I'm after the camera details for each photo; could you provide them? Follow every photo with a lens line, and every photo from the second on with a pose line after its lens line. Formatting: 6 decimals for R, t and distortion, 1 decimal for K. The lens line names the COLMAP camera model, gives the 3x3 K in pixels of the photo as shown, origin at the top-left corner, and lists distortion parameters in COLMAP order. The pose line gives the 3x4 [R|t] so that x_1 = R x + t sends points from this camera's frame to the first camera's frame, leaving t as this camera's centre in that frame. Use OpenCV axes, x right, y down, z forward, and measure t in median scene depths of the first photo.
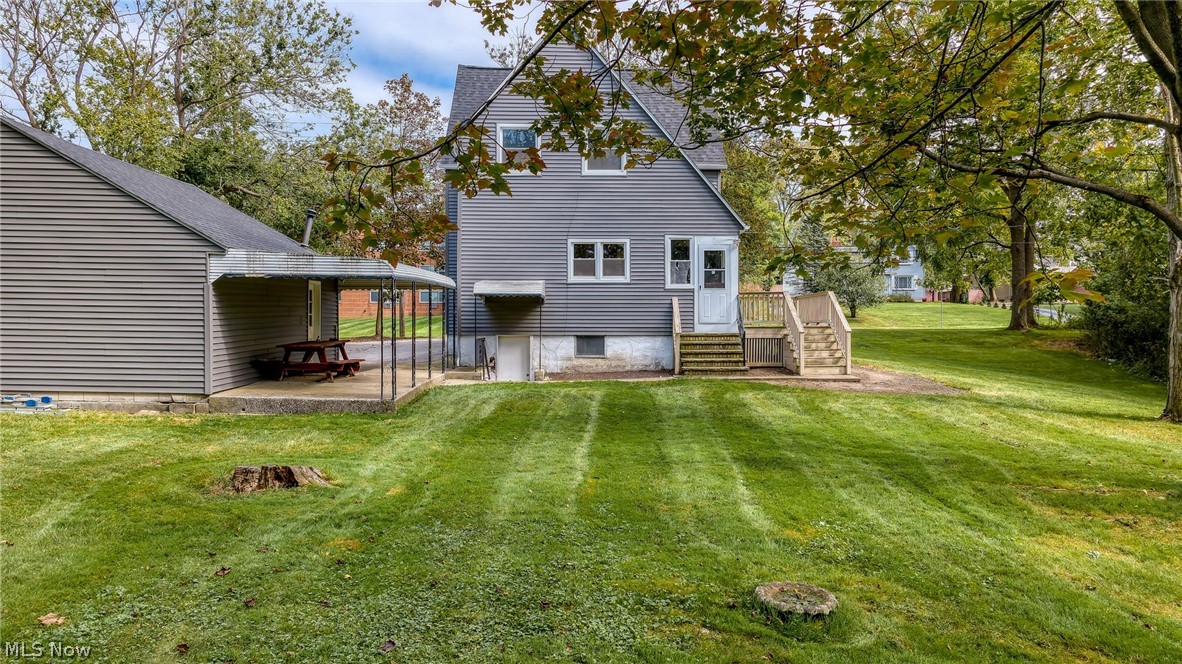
lens RADIAL K [[815.8, 0, 591.0], [0, 815.8, 332.0], [0, 0, 1]] dist [0.002481, -0.000877]
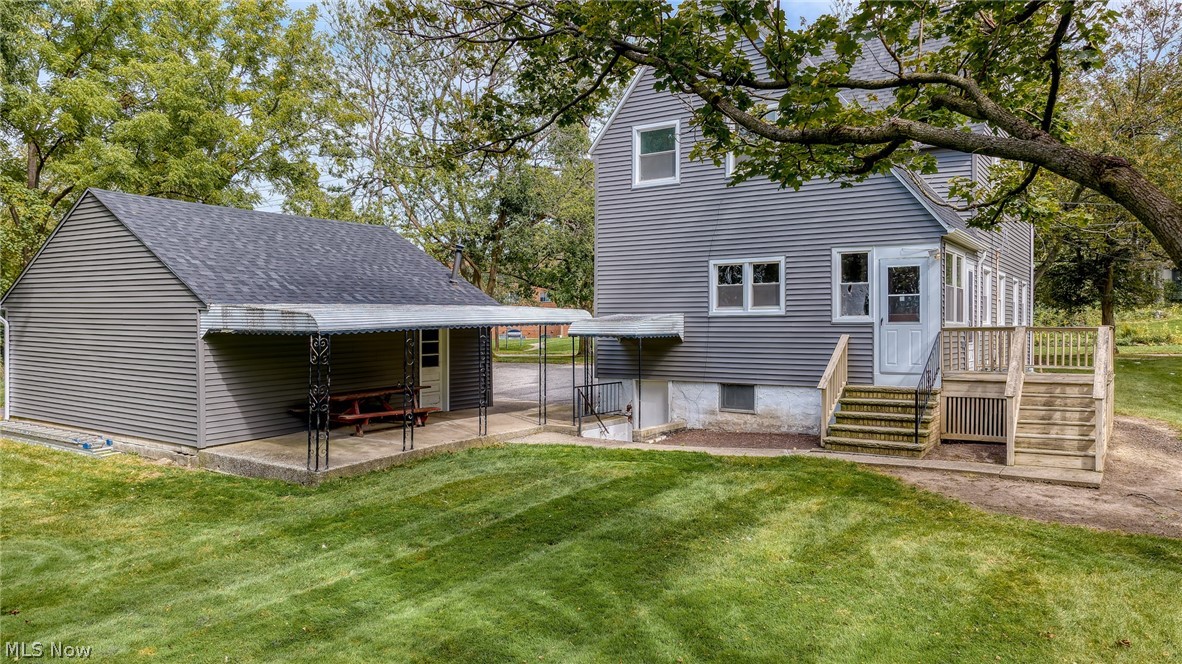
lens RADIAL K [[815.8, 0, 591.0], [0, 815.8, 332.0], [0, 0, 1]] dist [0.002481, -0.000877]
pose [[0.819471, 0.001951, -0.573117, 0.328811], [-0.002587, 0.999997, -0.000295, -0.044226], [0.573115, 0.001724, 0.819473, 0.287579]]
